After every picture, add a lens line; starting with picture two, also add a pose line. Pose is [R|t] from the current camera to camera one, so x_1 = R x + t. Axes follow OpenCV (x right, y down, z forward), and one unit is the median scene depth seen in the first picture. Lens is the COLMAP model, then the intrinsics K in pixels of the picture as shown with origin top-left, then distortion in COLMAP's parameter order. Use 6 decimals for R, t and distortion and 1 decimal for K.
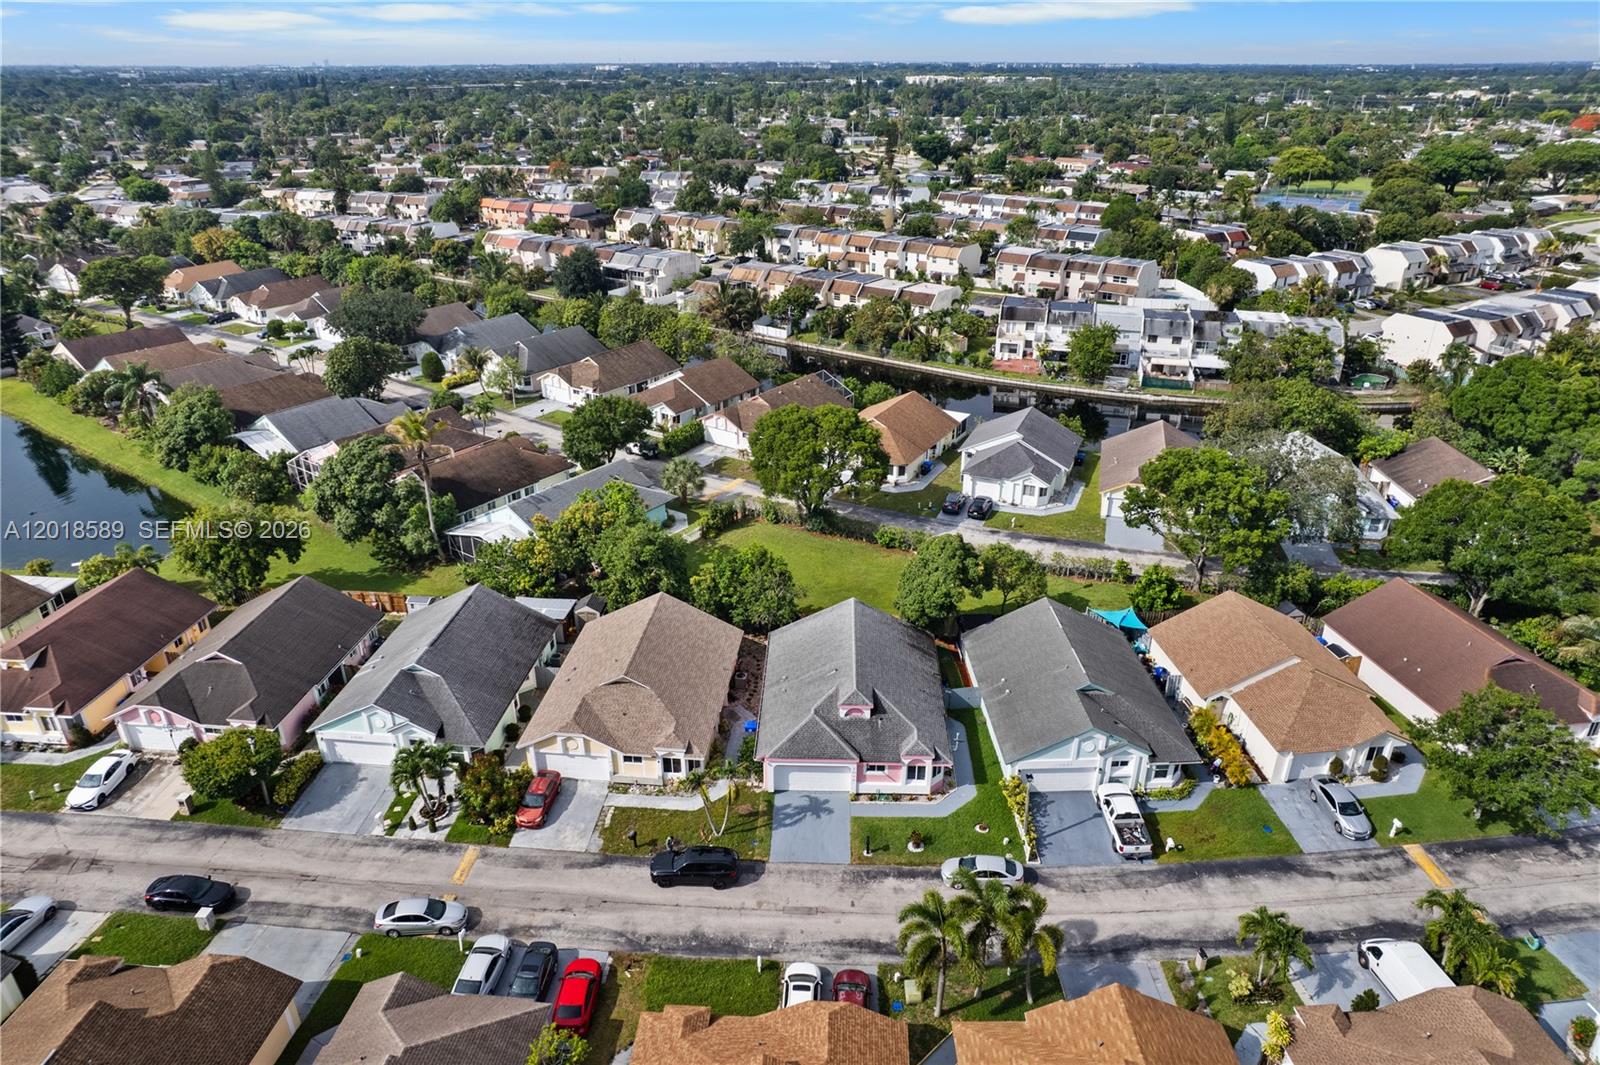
lens RADIAL K [[1023.5, 0, 806.4], [0, 1023.5, 539.8], [0, 0, 1]] dist [-0.072741, 0.064979]
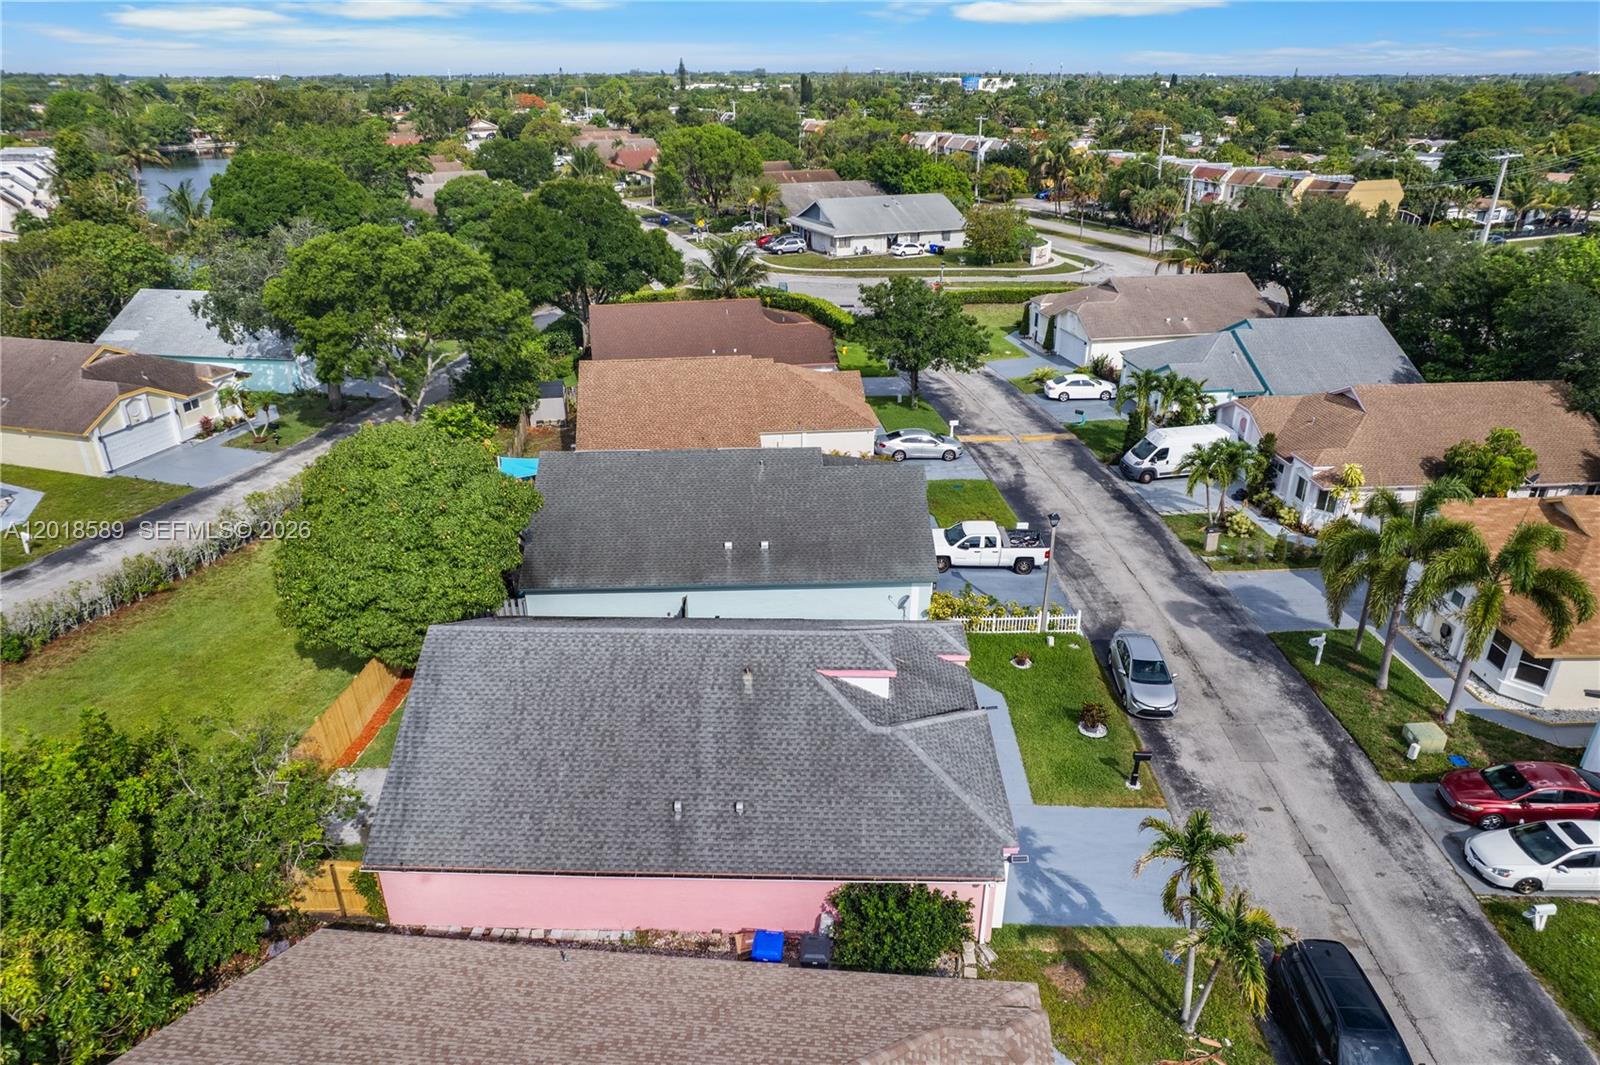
lens RADIAL K [[1023.5, 0, 801.0], [0, 1023.5, 532.0], [0, 0, 1]] dist [-0.072741, 0.064979]
pose [[-0.006550, -0.414337, 0.910100, -0.332824], [0.430726, 0.820194, 0.376506, -0.064084], [-0.902459, 0.394470, 0.173094, 0.934076]]
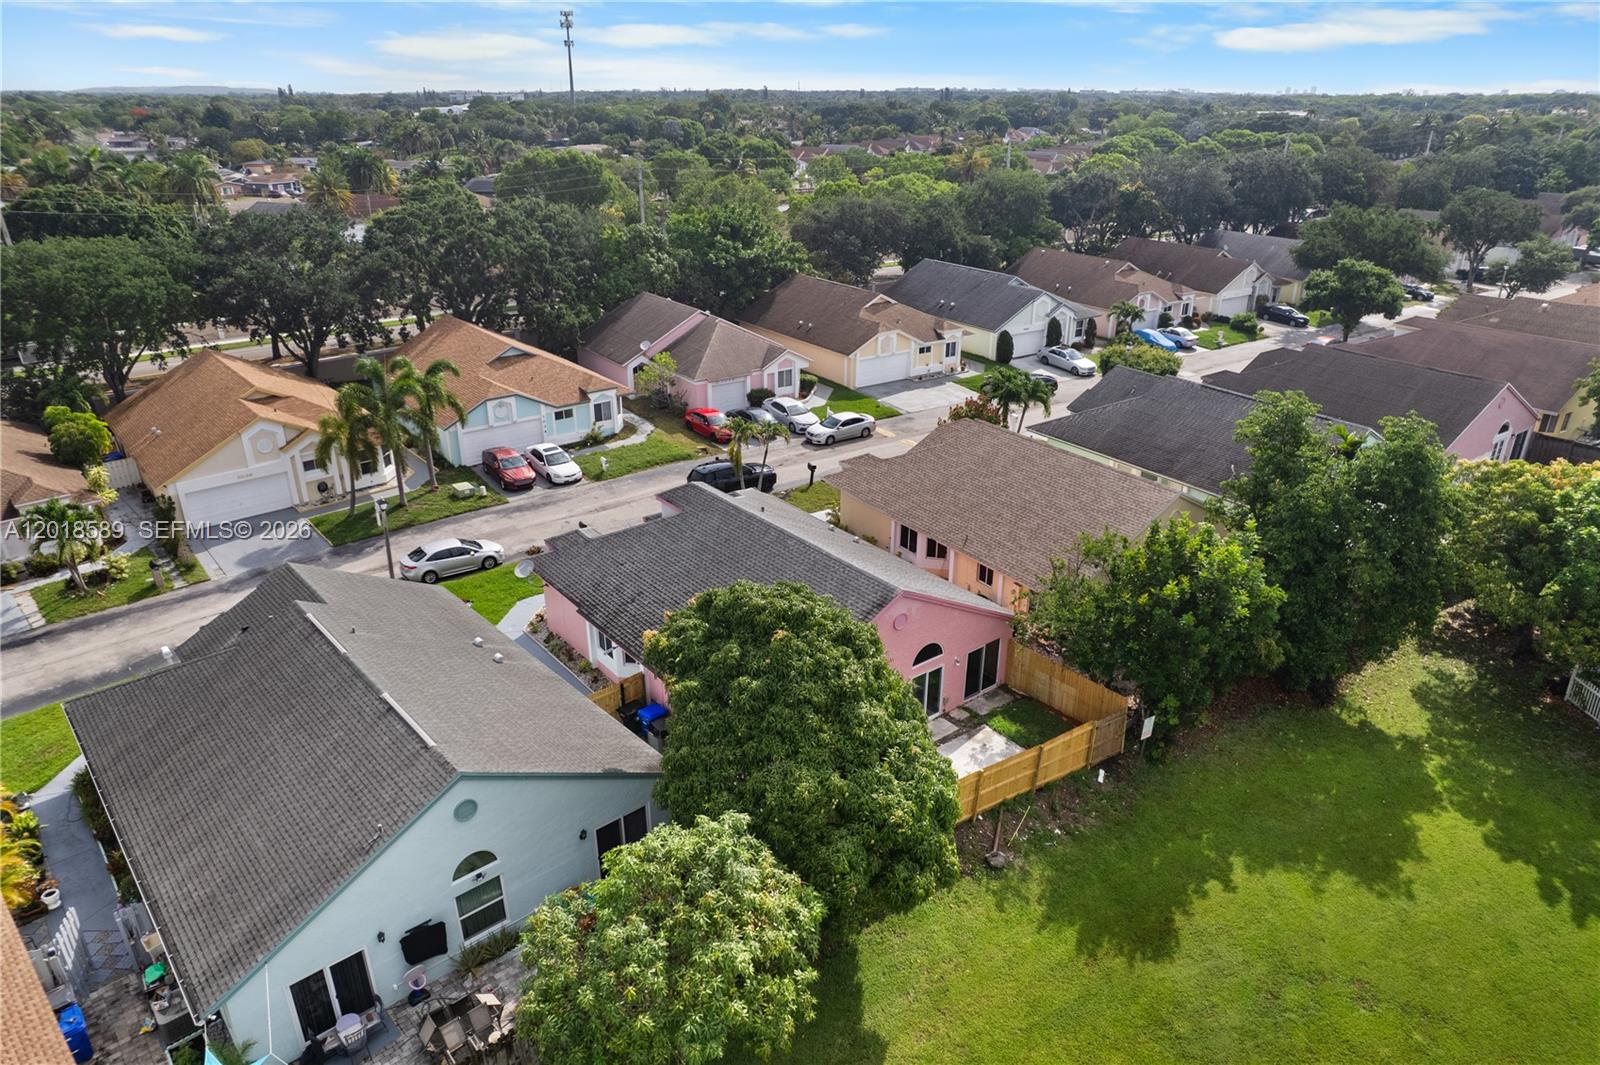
lens RADIAL K [[1023.5, 0, 796.4], [0, 1023.5, 542.1], [0, 0, 1]] dist [-0.072741, 0.064979]
pose [[-0.770106, 0.259116, -0.582920, 0.371716], [-0.274982, 0.689689, 0.669861, -0.262546], [0.575606, 0.676156, -0.459881, 1.352560]]
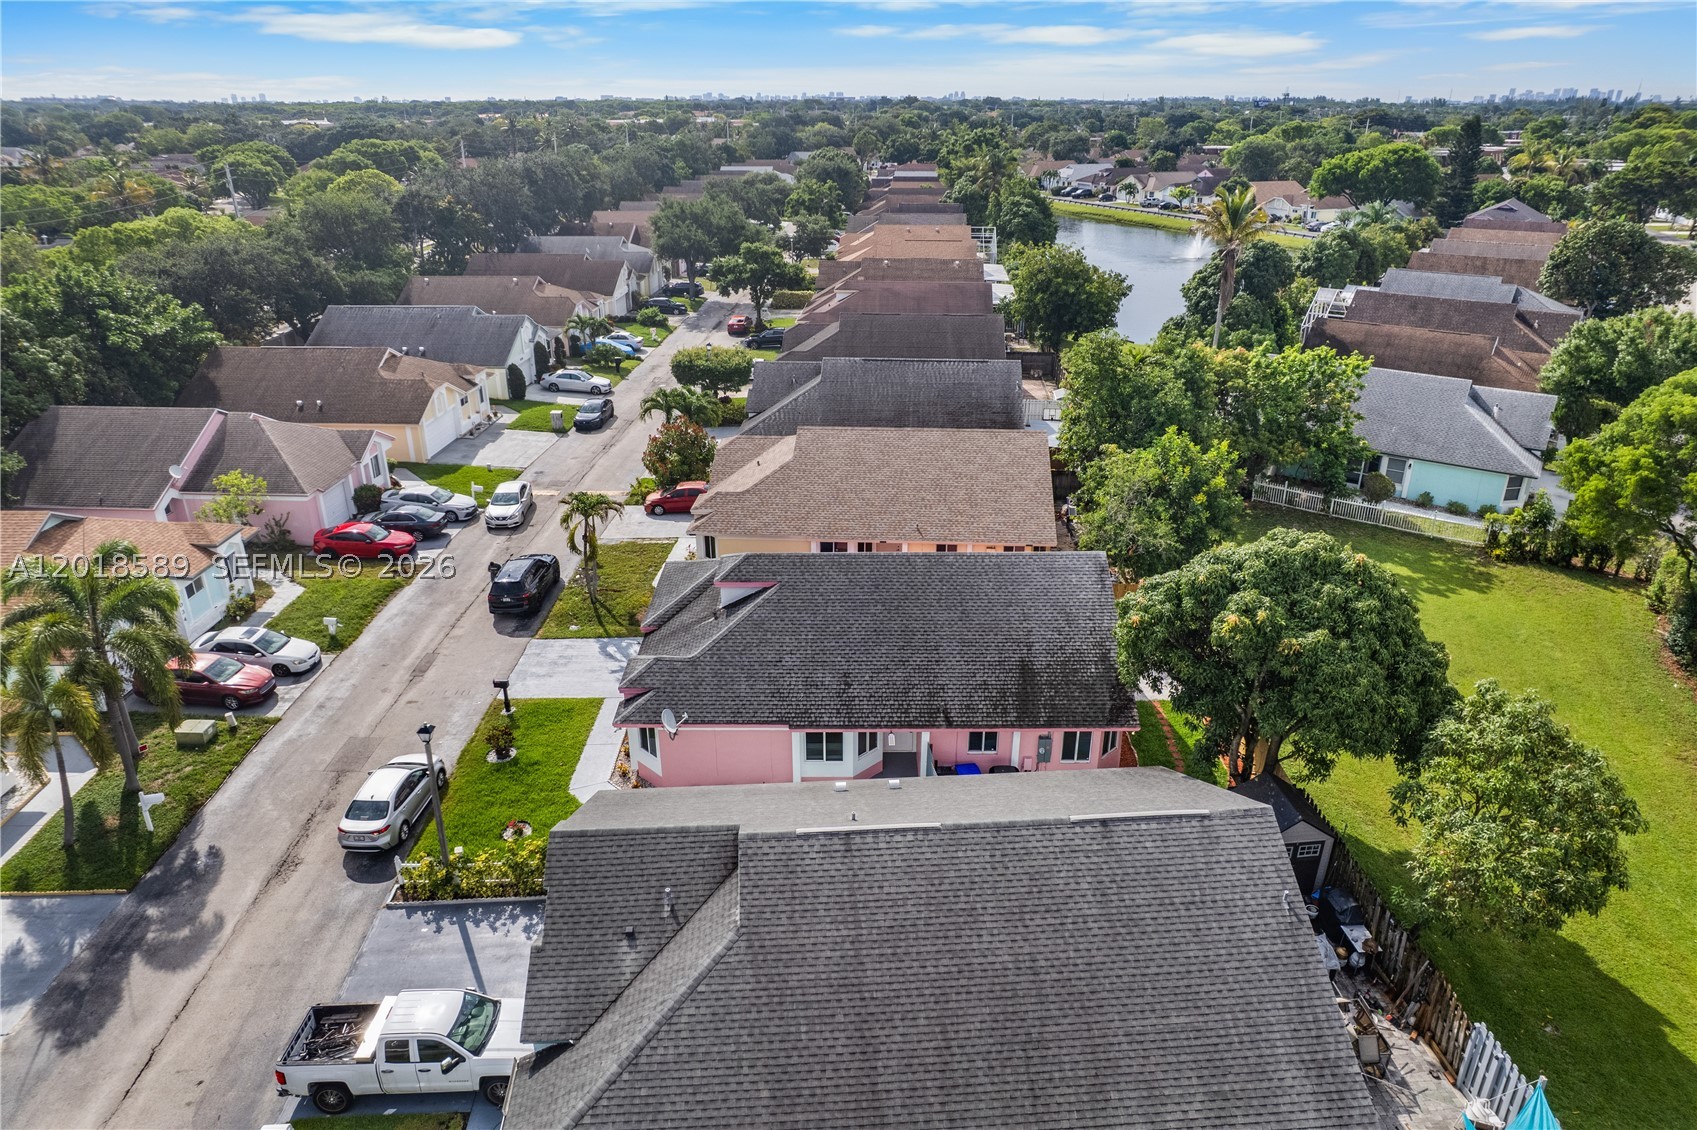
lens RADIAL K [[1085.6, 0, 849.4], [0, 1085.6, 575.9], [0, 0, 1]] dist [-0.072741, 0.064979]
pose [[0.031440, 0.405799, -0.913422, 0.569378], [-0.428732, 0.831005, 0.354427, -0.065691], [0.902884, 0.380470, 0.200106, 0.944679]]
